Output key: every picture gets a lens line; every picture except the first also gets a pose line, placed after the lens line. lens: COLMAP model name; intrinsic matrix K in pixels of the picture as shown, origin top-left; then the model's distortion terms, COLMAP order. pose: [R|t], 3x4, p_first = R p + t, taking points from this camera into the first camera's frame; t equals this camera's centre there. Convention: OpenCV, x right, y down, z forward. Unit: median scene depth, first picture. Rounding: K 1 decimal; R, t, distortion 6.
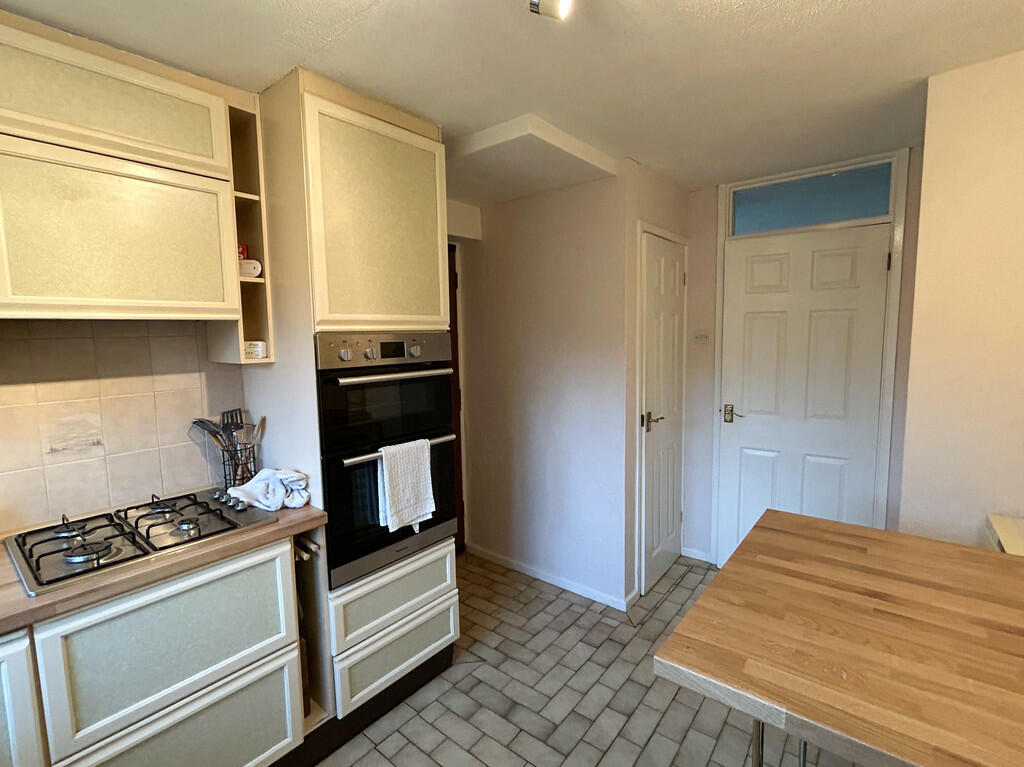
lens RADIAL K [[485.4, 0, 511.8], [0, 485.4, 381.5], [0, 0, 1]] dist [0.001552, 0.000024]
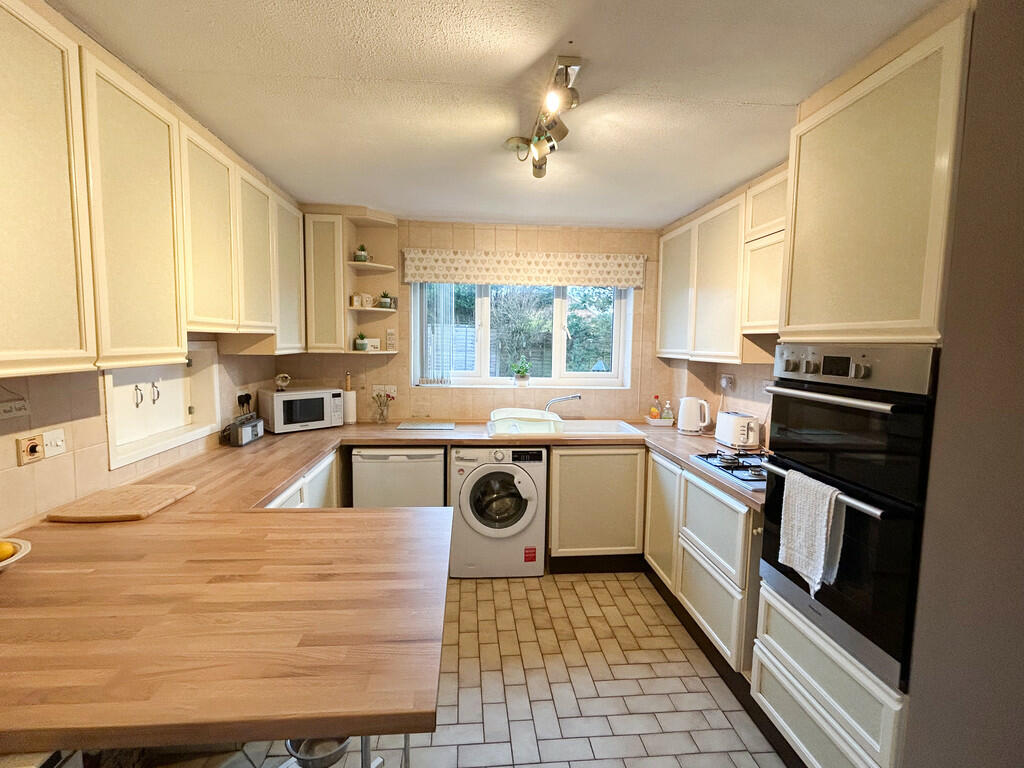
lens RADIAL K [[485.4, 0, 512.3], [0, 485.4, 384.5], [0, 0, 1]] dist [0.001552, 0.000024]
pose [[-0.719742, 0.066302, -0.691068, 0.707893], [-0.073678, 0.982513, 0.170998, -0.134047], [0.690321, 0.173991, -0.702271, 1.204095]]
